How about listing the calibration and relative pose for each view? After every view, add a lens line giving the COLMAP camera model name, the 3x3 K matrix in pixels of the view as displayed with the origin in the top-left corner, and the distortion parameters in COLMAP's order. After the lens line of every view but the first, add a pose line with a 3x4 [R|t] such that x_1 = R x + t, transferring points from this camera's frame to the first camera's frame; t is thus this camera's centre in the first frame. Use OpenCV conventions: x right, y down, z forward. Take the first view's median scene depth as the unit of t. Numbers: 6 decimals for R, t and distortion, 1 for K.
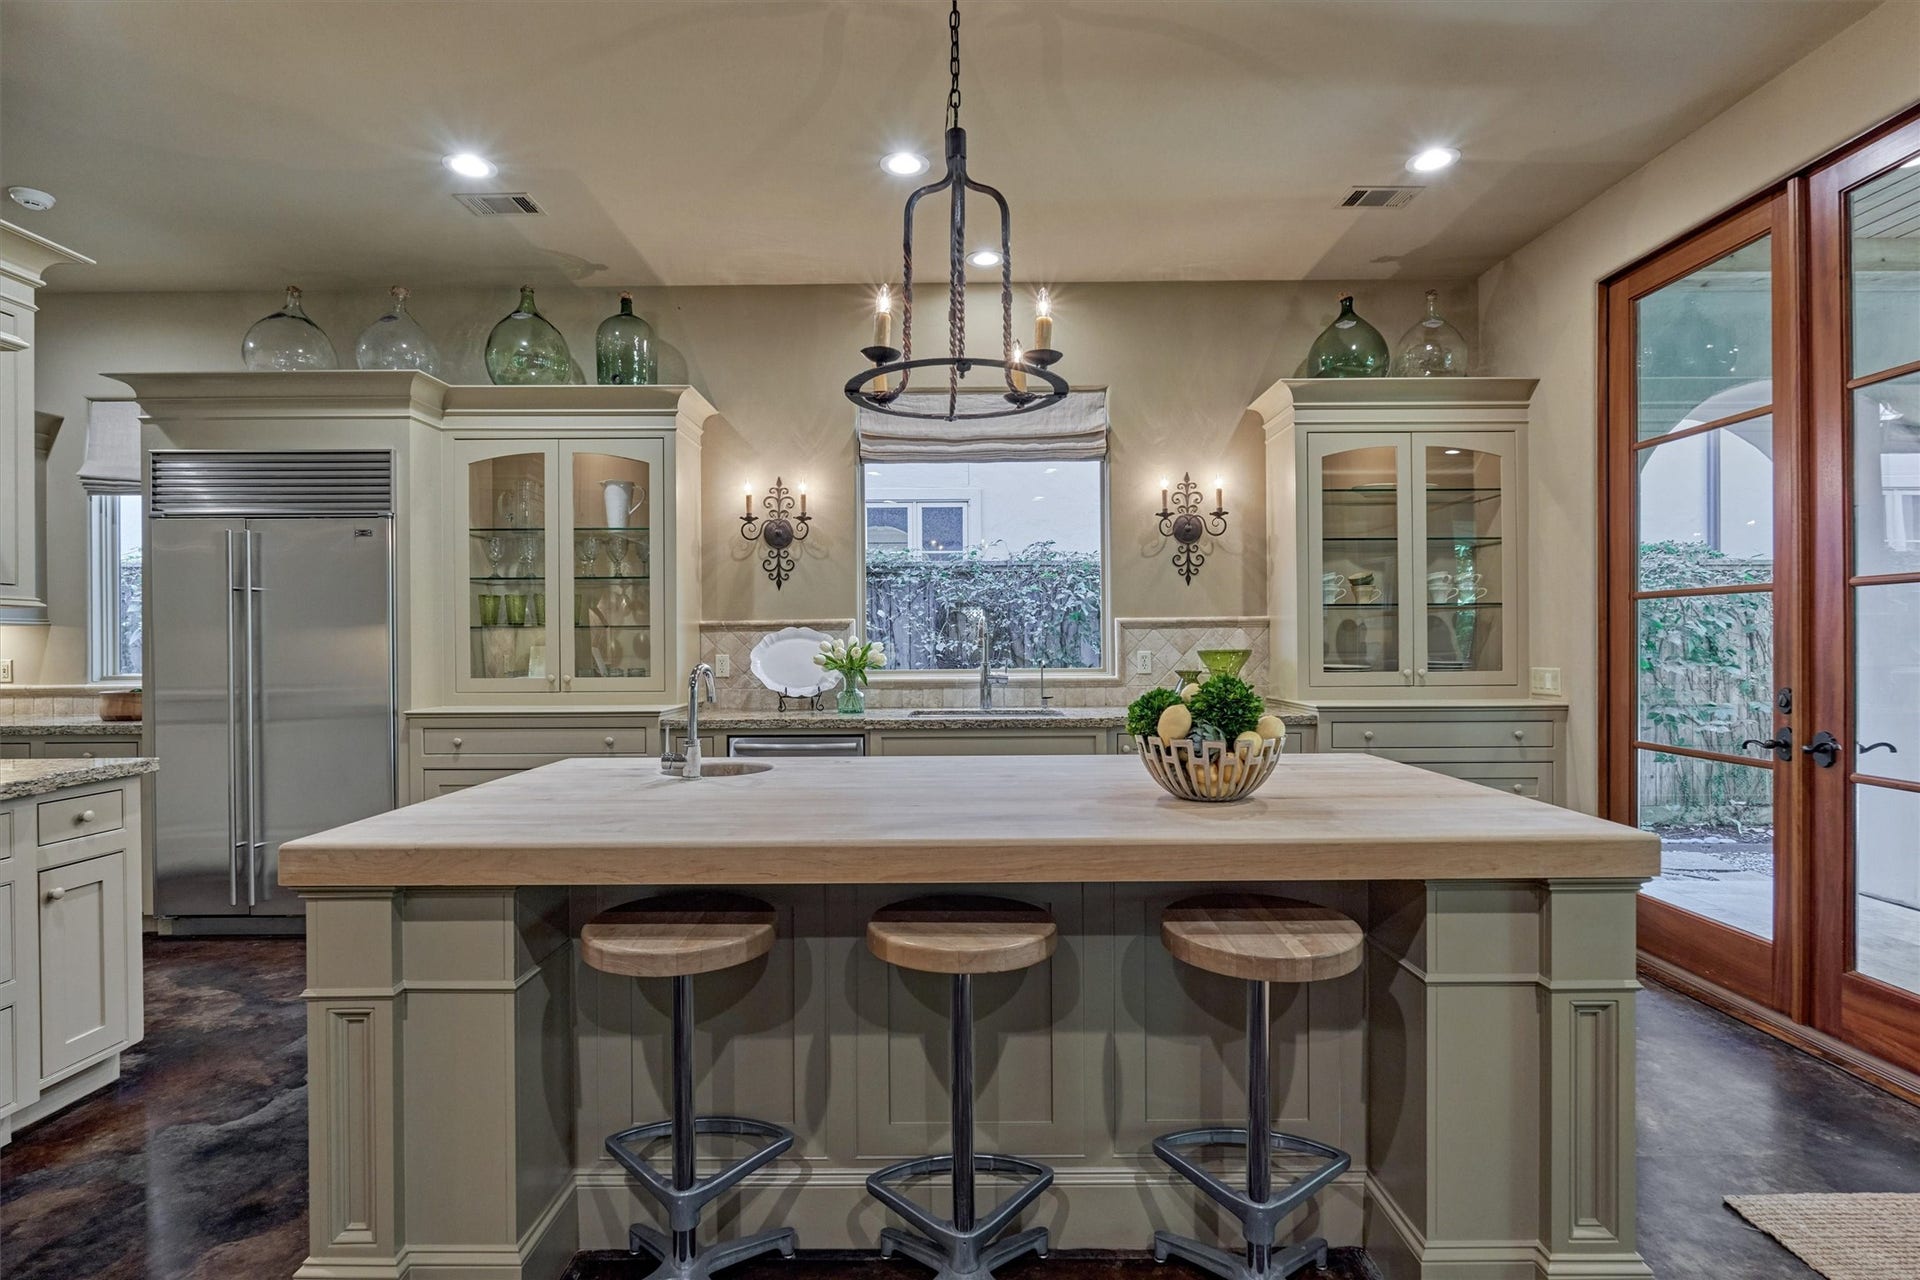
lens RADIAL K [[927.9, 0, 960.3], [0, 927.9, 643.9], [0, 0, 1]] dist [-0.004814, 0.000420]
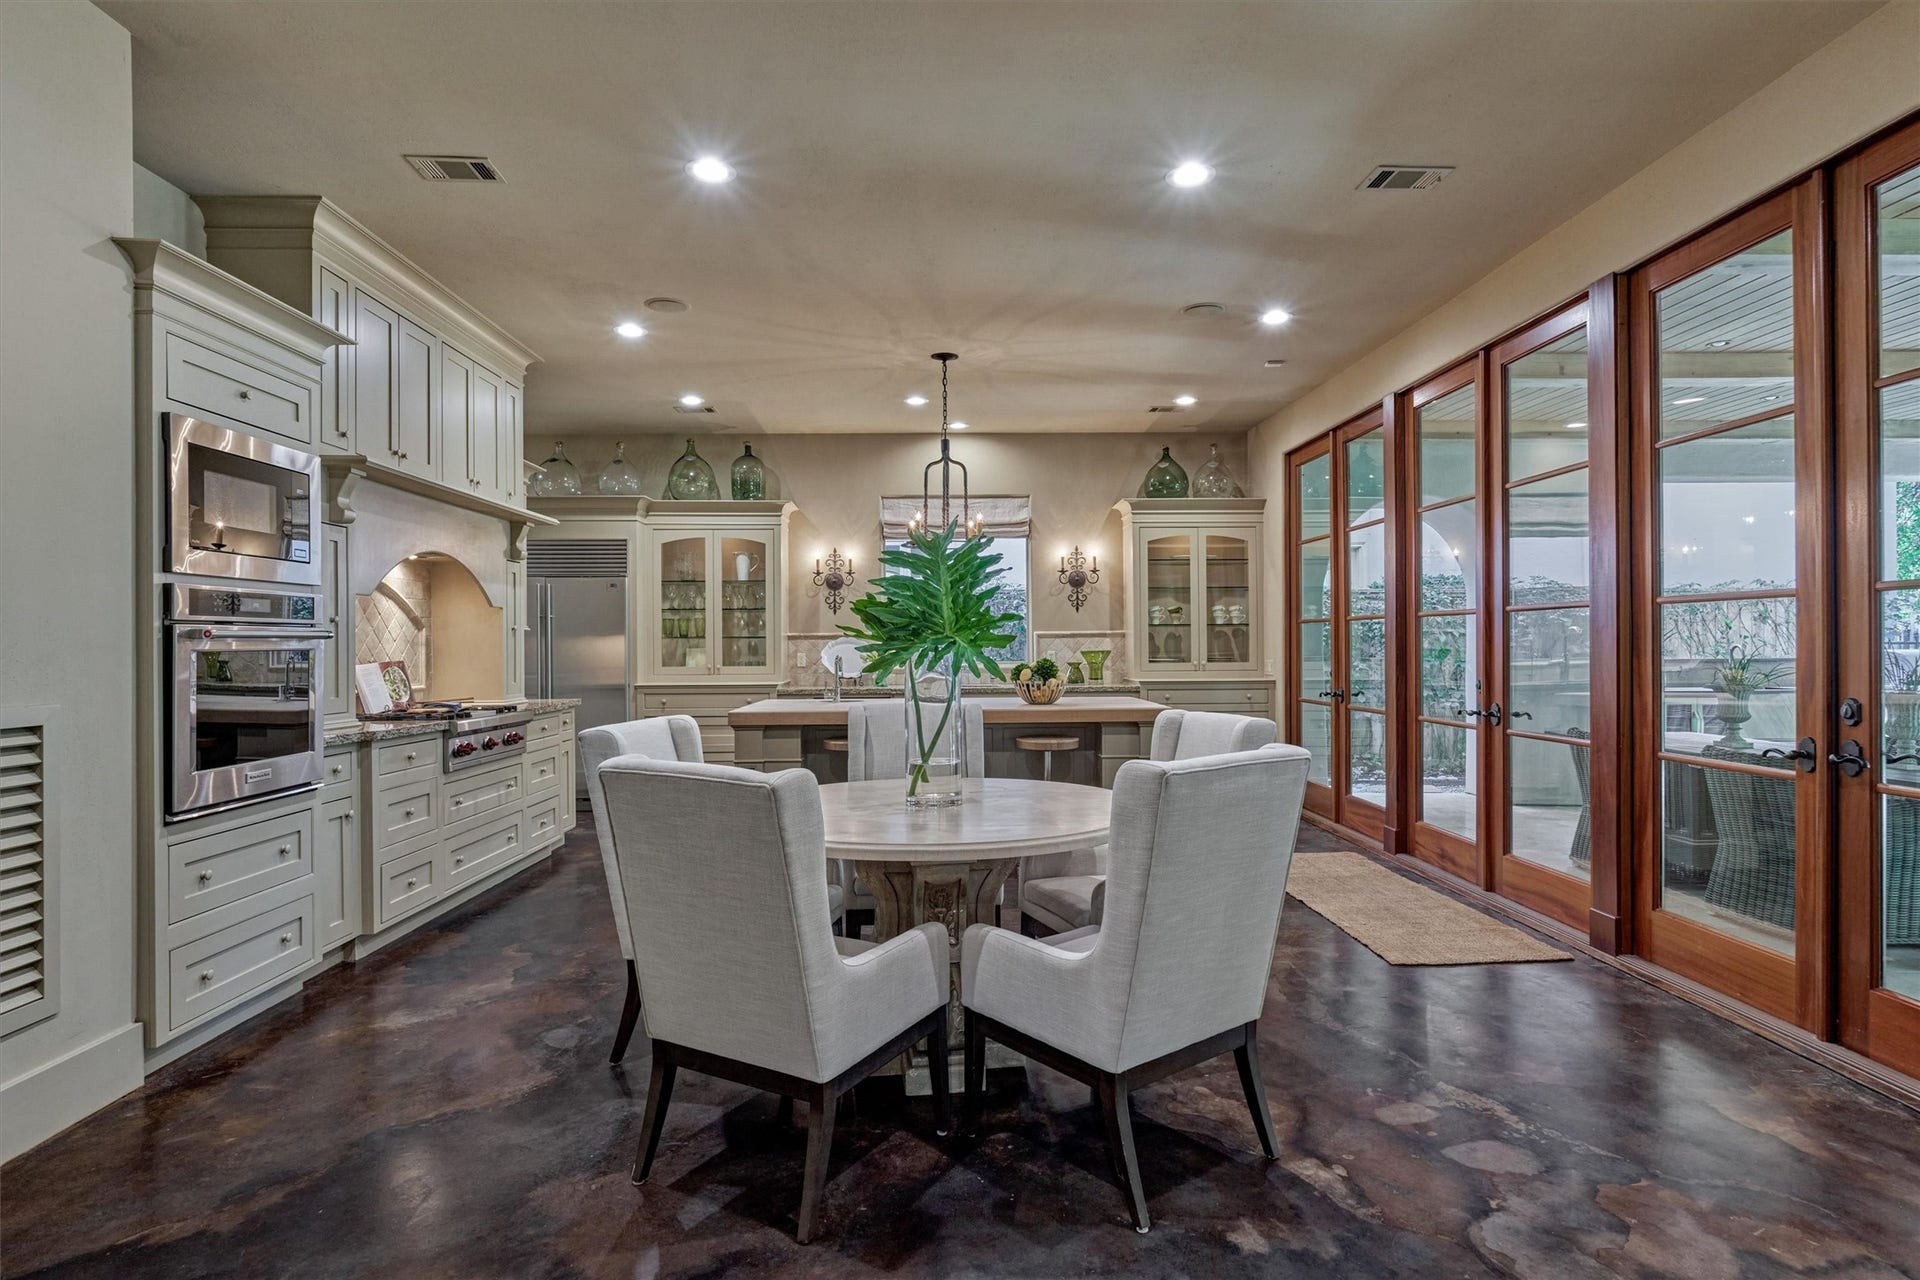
lens RADIAL K [[1019.9, 0, 961.3], [0, 1019.9, 642.5], [0, 0, 1]] dist [-0.007205, 0.001123]
pose [[0.999570, 0.000017, 0.029330, -0.021696], [0.000141, 0.999985, -0.005409, 0.001773], [-0.029330, 0.005411, 0.999555, -0.894917]]
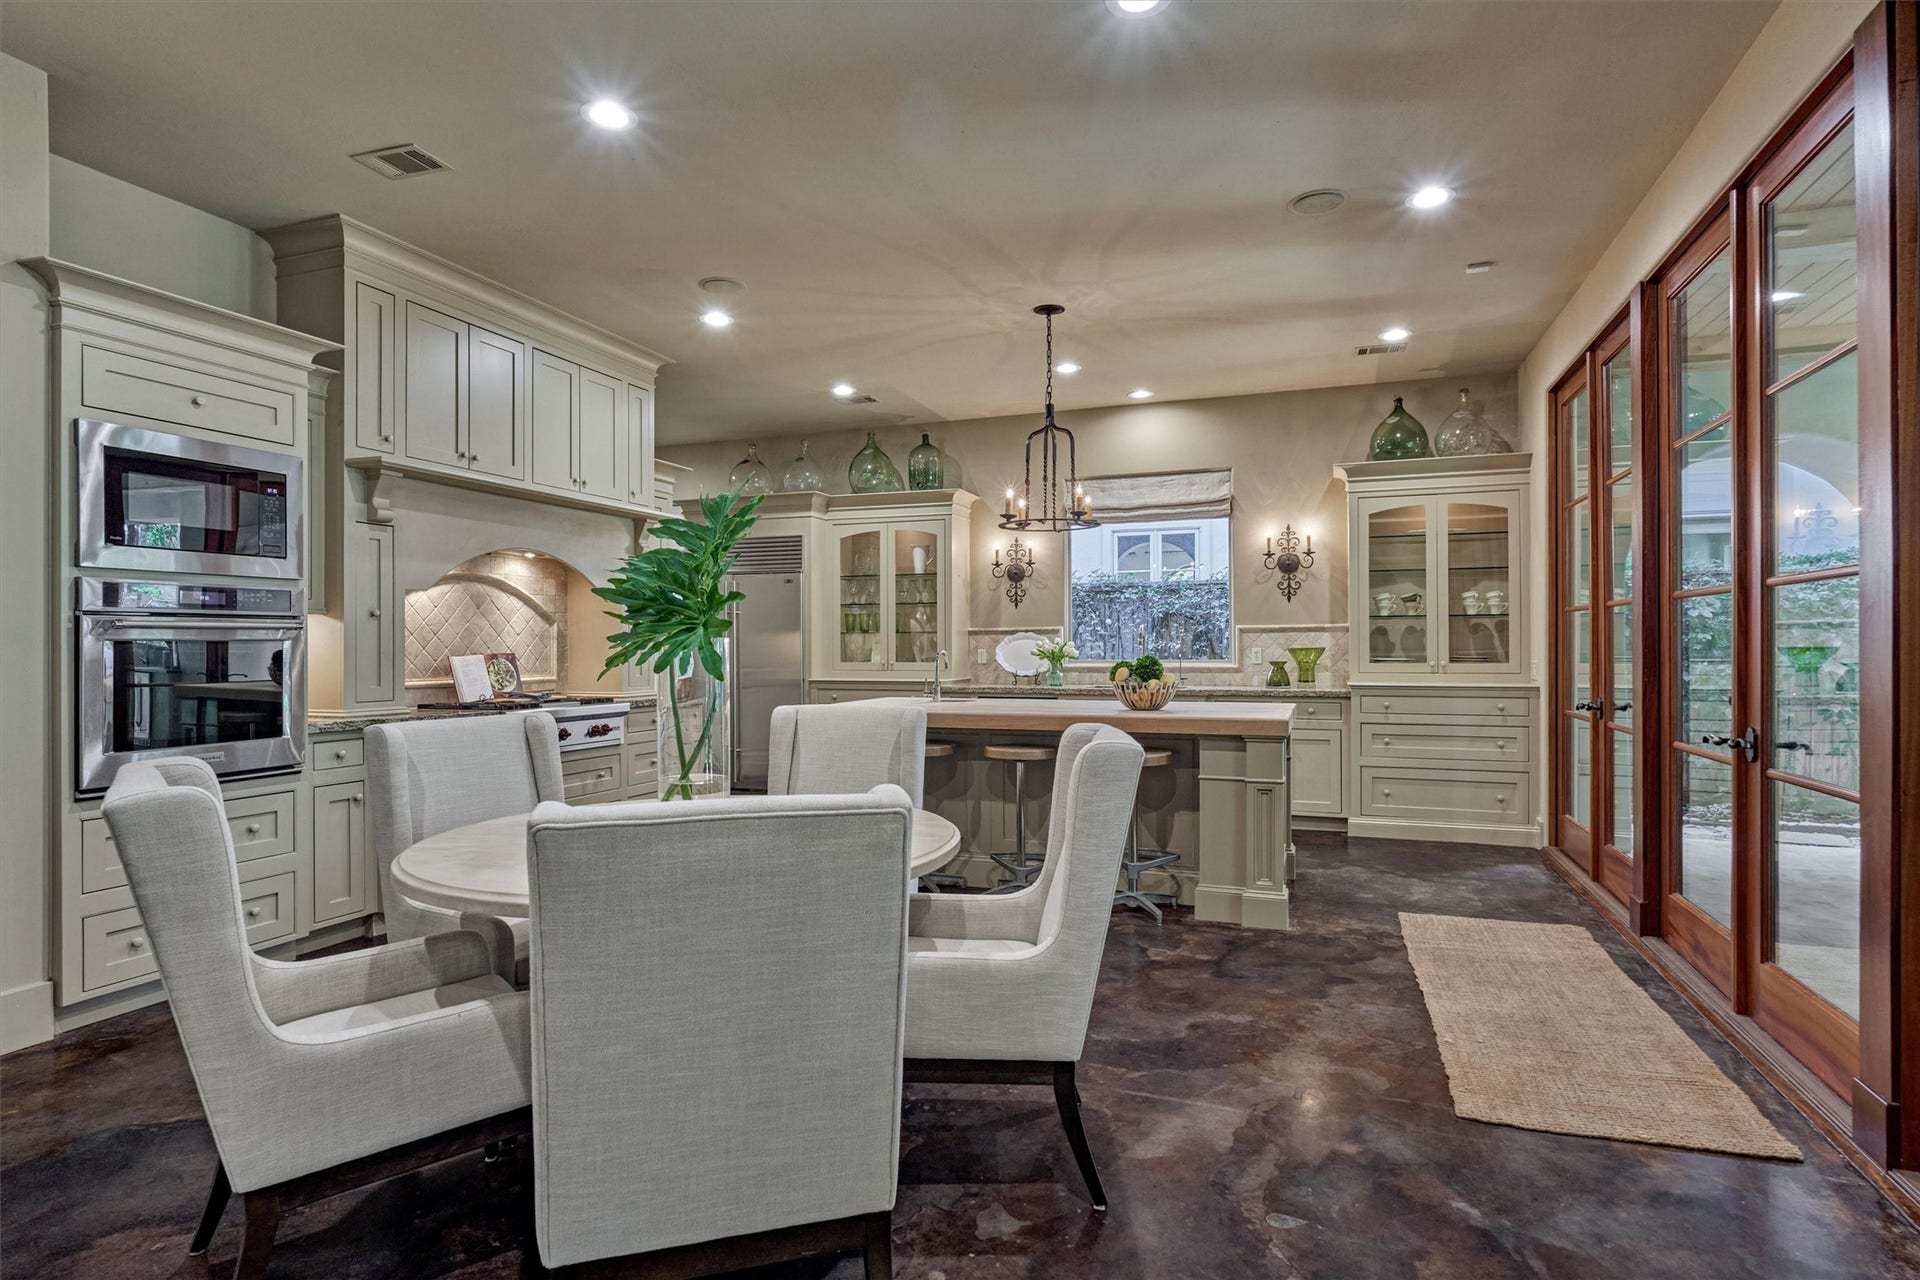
lens RADIAL K [[997.2, 0, 960.0], [0, 997.2, 643.7], [0, 0, 1]] dist [-0.004478, -0.001714]
pose [[0.939146, 0.002108, -0.343513, 0.311959], [-0.003185, 0.999992, -0.002571, 0.006273], [0.343504, 0.003509, 0.939145, -0.653920]]
